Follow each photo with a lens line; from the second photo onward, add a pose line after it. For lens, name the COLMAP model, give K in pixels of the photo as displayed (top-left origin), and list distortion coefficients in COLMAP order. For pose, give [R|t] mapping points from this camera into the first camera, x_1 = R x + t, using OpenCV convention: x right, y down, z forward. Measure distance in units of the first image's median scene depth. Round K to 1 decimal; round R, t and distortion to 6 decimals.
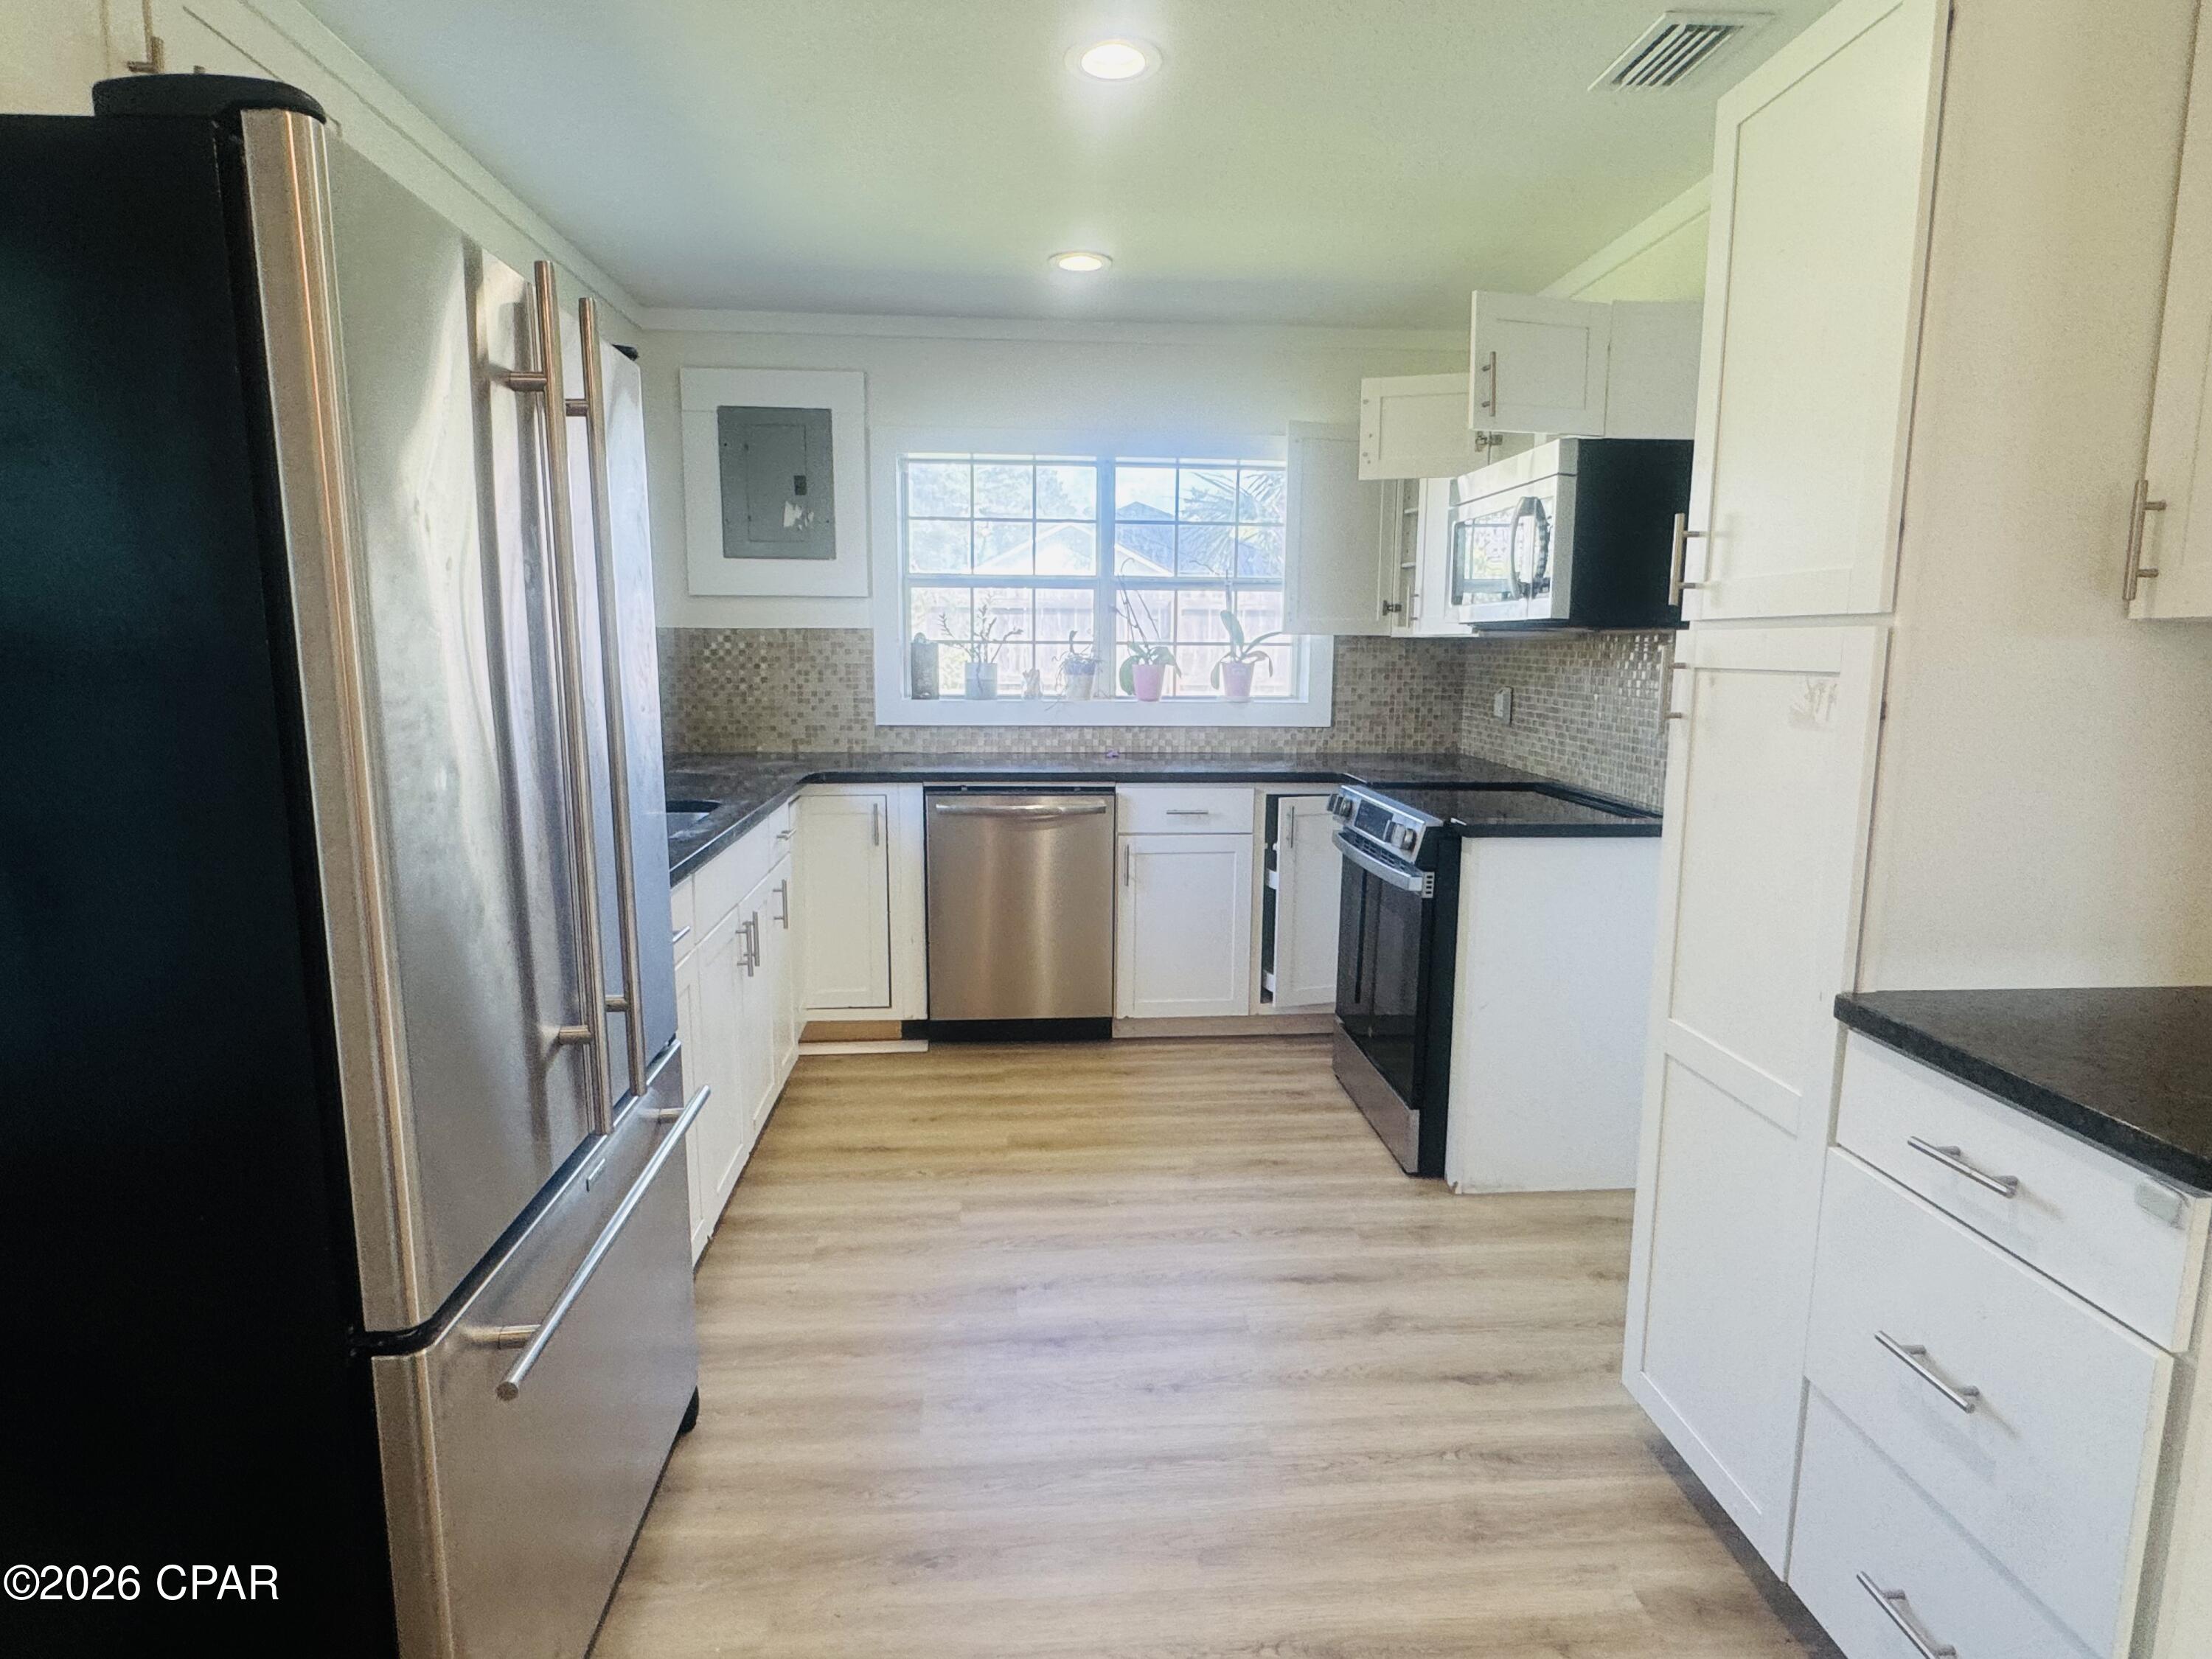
lens RADIAL K [[1203.2, 0, 1101.7], [0, 1203.2, 817.6], [0, 0, 1]] dist [-0.000696, 0.000237]
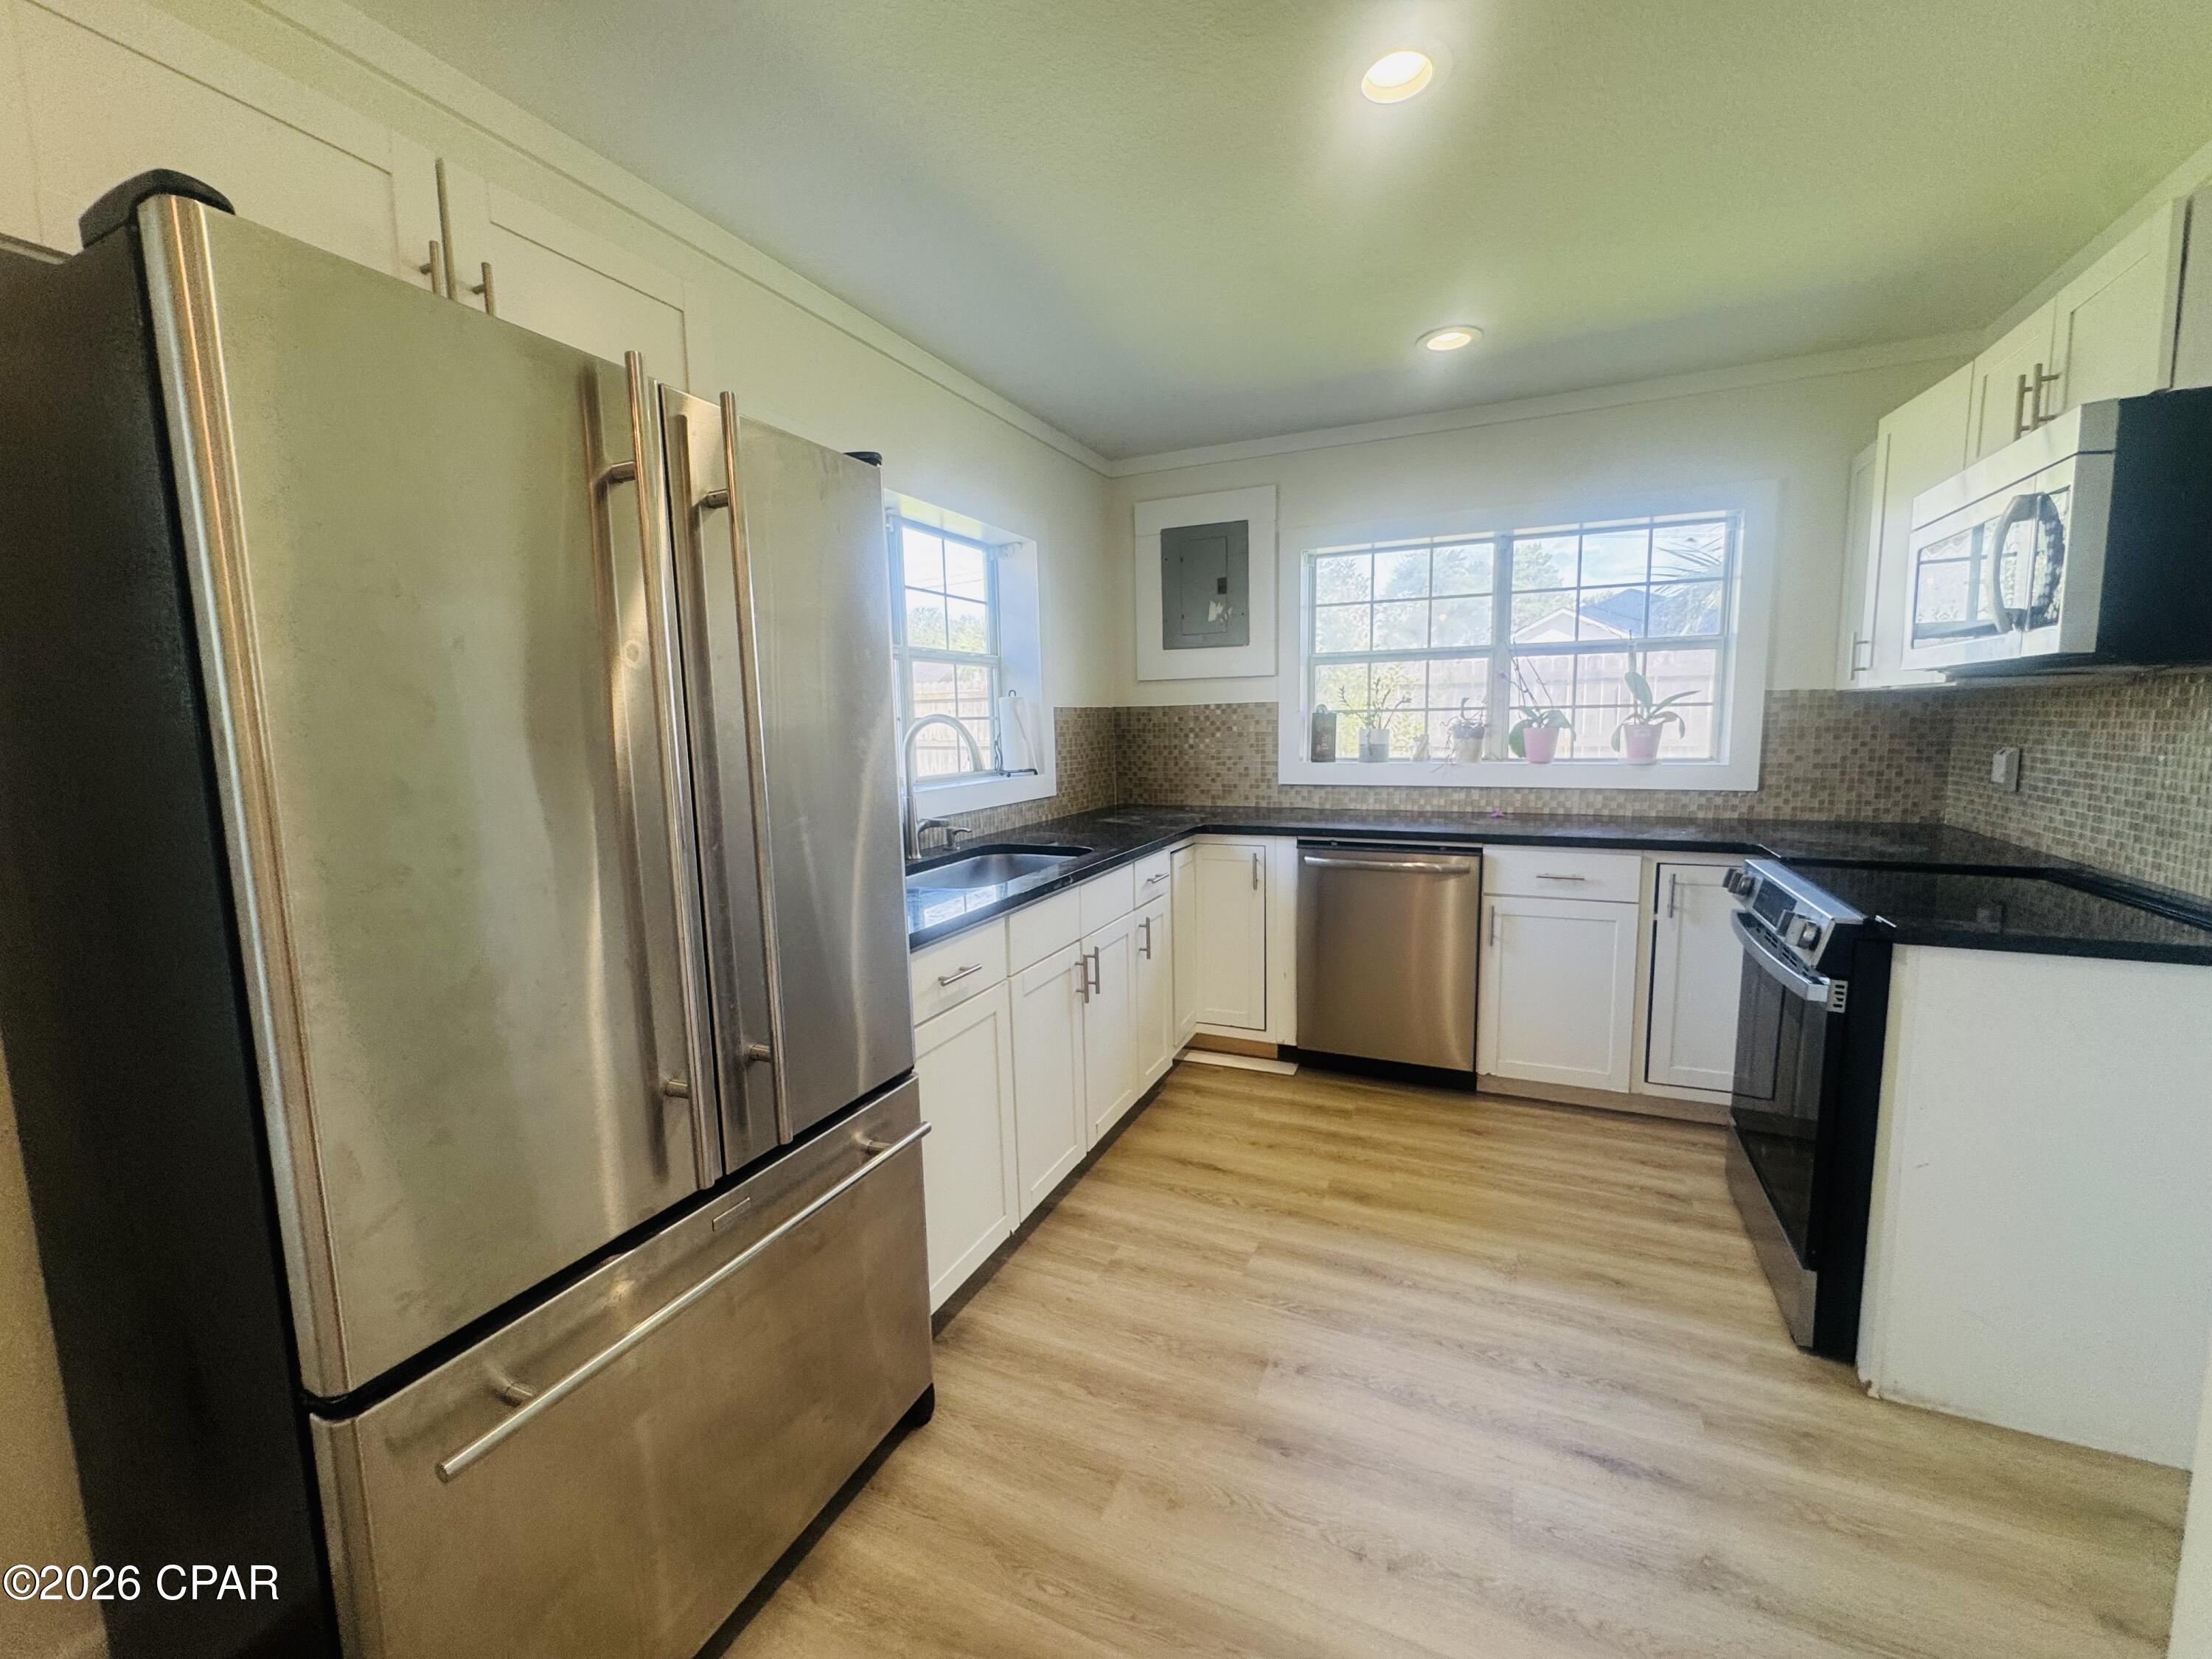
lens RADIAL K [[886.6, 0, 1108.3], [0, 886.6, 824.8], [0, 0, 1]] dist [-0.001313, 0.000408]
pose [[0.874532, 0.032866, -0.483854, 0.094981], [-0.044594, 0.998924, -0.012748, -0.020783], [0.482914, 0.032725, 0.875056, 0.182308]]
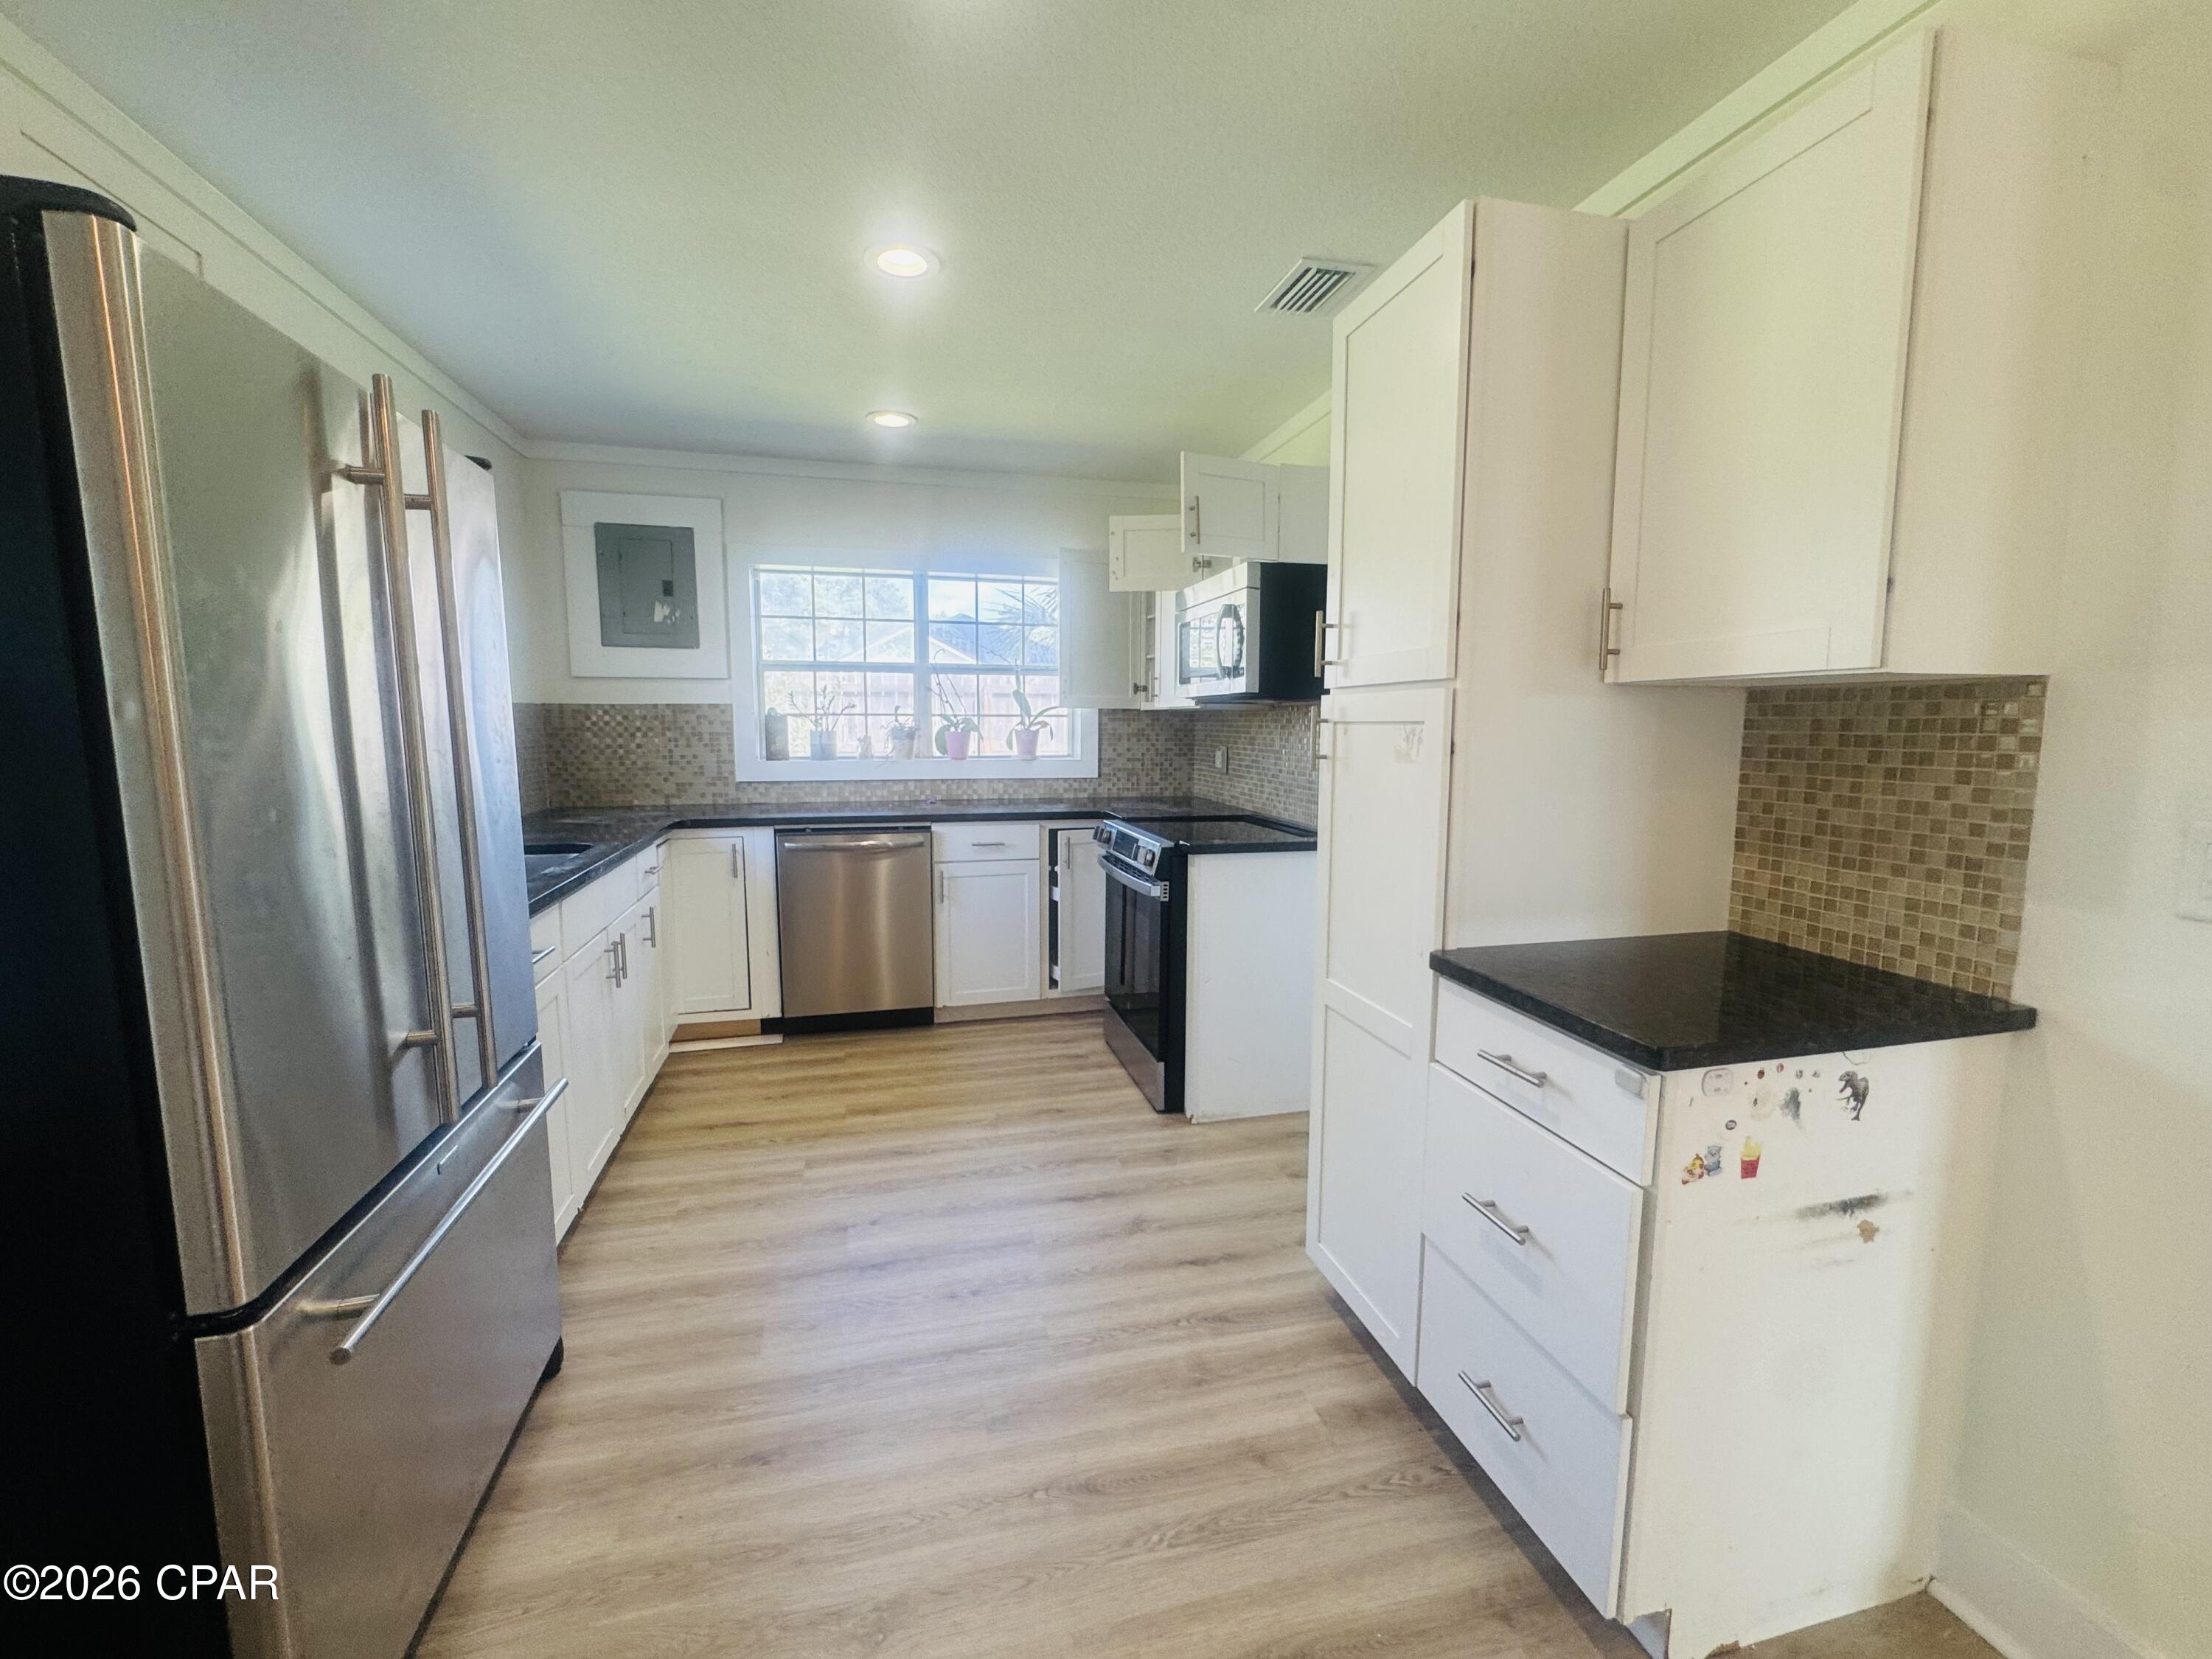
lens RADIAL K [[919.6, 0, 1099.8], [0, 919.6, 825.0], [0, 0, 1]] dist [-0.001130, 0.000049]
pose [[0.985167, -0.023796, 0.169942, 0.021508], [0.029269, 0.999128, -0.029772, 0.007917], [-0.169085, 0.034304, 0.985004, 0.004633]]
